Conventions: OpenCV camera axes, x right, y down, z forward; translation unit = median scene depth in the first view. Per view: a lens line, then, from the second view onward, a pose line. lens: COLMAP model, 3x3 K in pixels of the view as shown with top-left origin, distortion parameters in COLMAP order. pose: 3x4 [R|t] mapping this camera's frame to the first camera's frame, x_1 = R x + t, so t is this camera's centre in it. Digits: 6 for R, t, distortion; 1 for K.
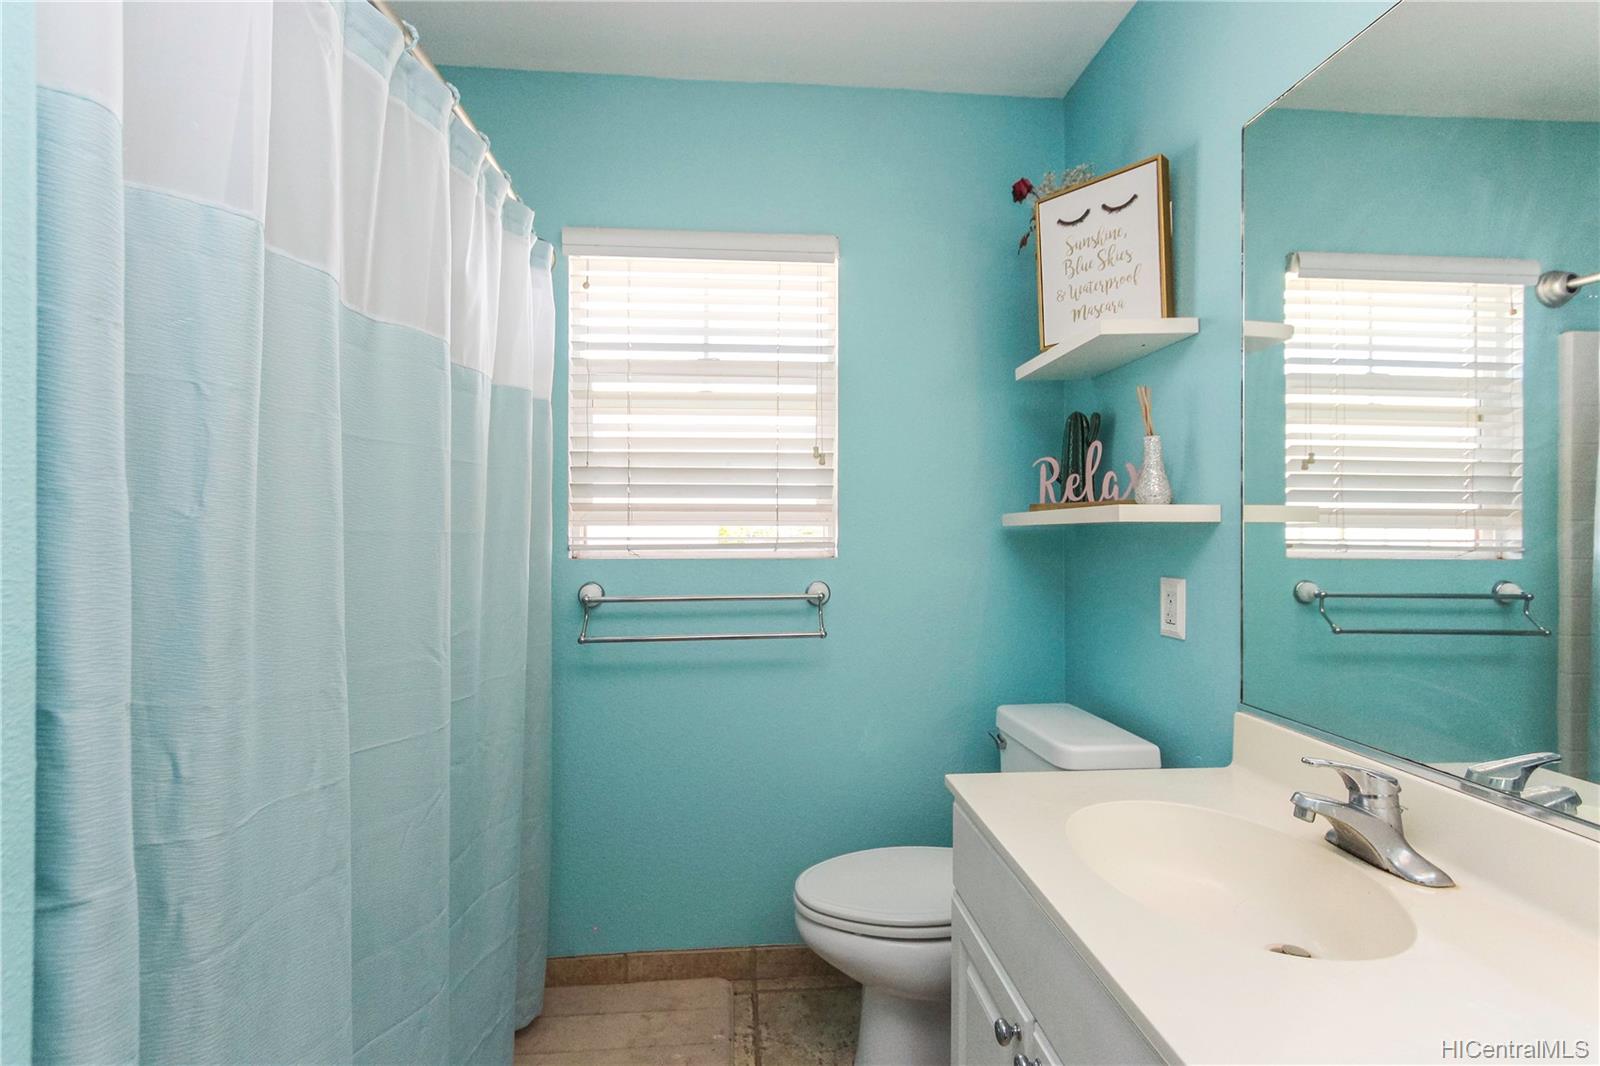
lens RADIAL K [[757.9, 0, 785.5], [0, 757.9, 537.4], [0, 0, 1]] dist [0.001989, 0.001348]
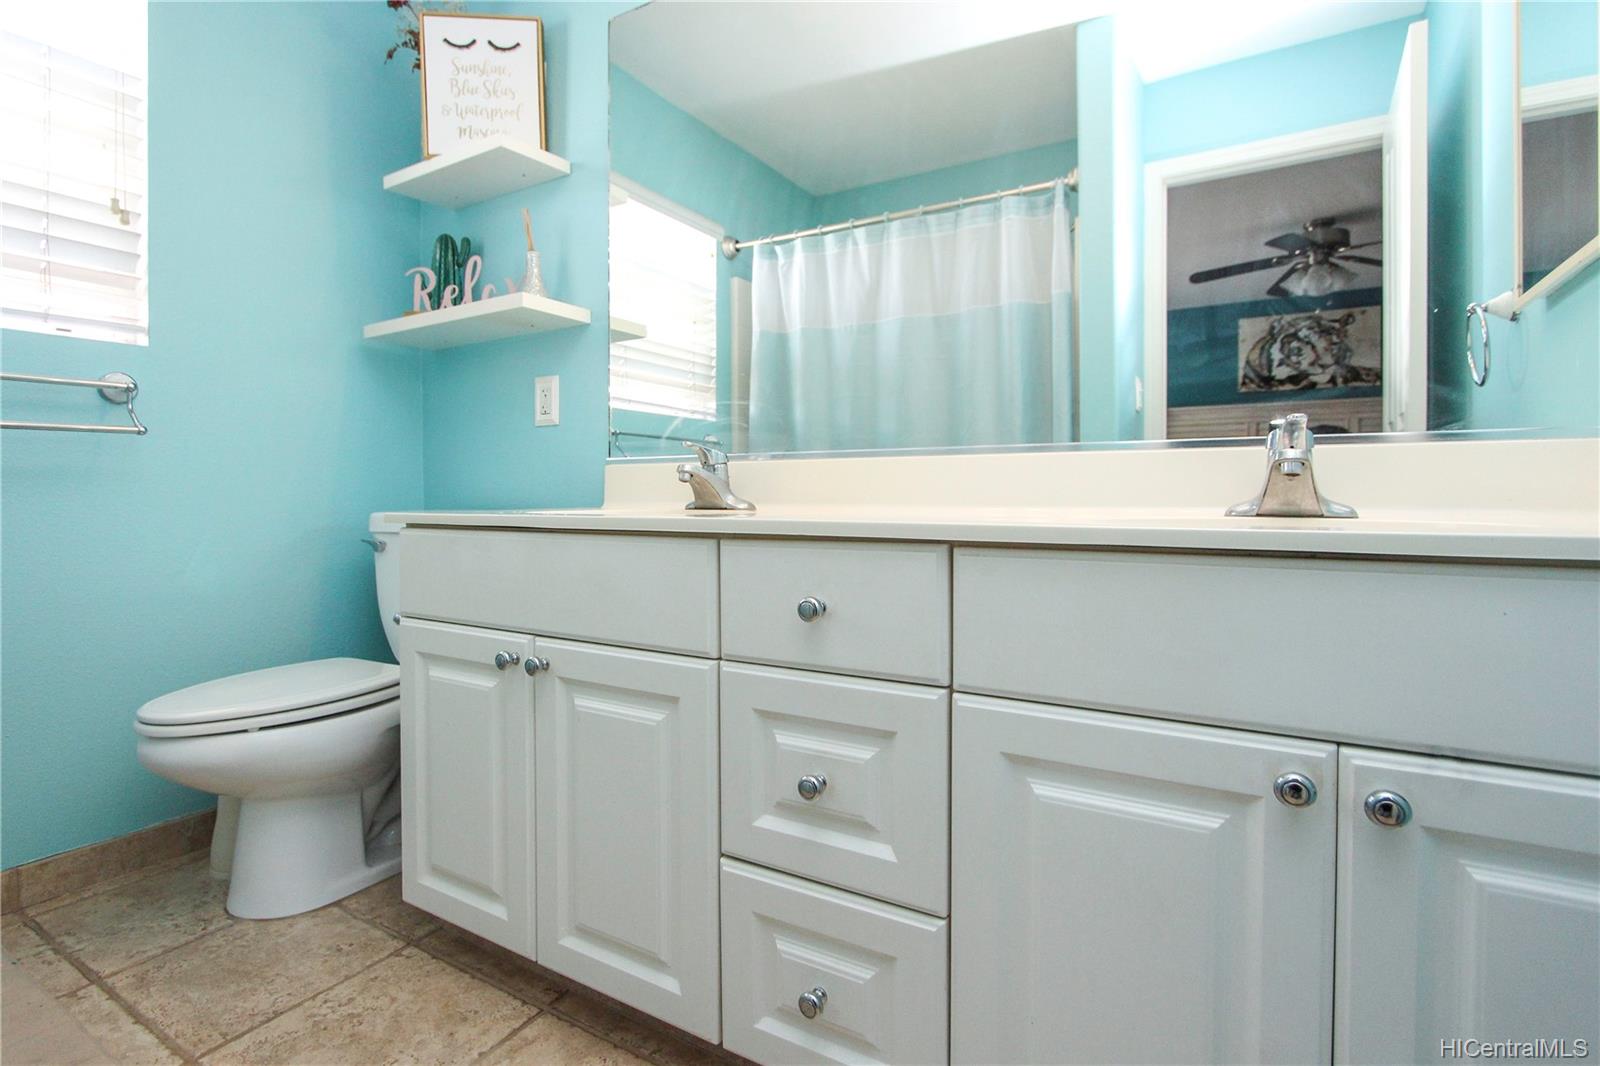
lens RADIAL K [[768.2, 0, 805.1], [0, 768.2, 504.5], [0, 0, 1]] dist [0.000108, -0.010543]
pose [[0.571921, -0.007199, 0.820277, -0.222586], [0.004819, 0.999974, 0.005416, 0.218640], [-0.820295, 0.000856, 0.571941, -0.030191]]
